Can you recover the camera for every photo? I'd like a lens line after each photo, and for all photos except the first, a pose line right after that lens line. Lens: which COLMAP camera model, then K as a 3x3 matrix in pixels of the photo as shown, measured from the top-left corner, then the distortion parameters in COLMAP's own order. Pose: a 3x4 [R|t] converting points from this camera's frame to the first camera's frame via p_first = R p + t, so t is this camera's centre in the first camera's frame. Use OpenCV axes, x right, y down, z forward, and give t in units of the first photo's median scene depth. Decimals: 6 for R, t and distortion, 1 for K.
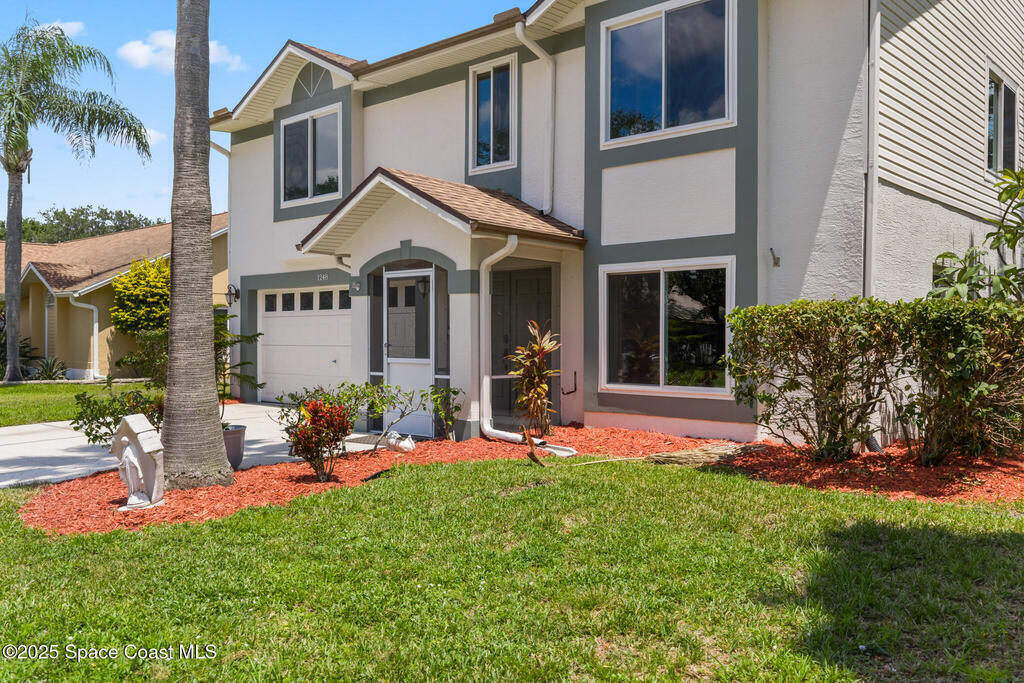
lens RADIAL K [[846.4, 0, 508.9], [0, 846.4, 345.1], [0, 0, 1]] dist [0.005700, -0.040686]
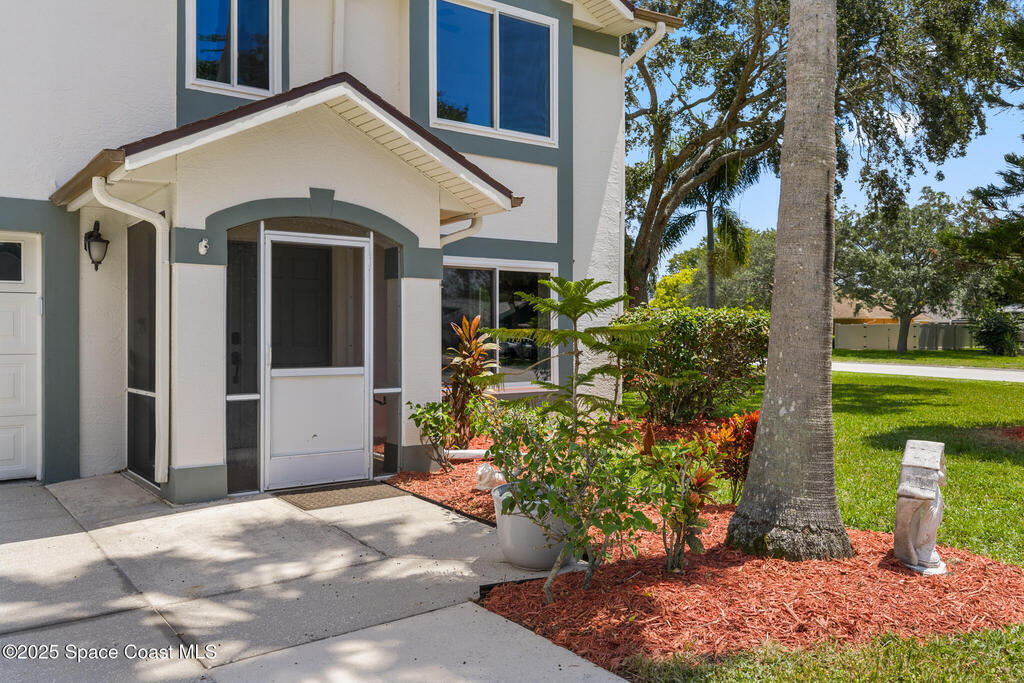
lens RADIAL K [[846.4, 0, 511.4], [0, 846.4, 338.2], [0, 0, 1]] dist [0.005700, -0.040686]
pose [[0.199491, -0.005513, 0.979884, -0.775659], [0.008239, 0.999958, 0.003948, -0.009657], [-0.979865, 0.007286, 0.199528, 0.762164]]
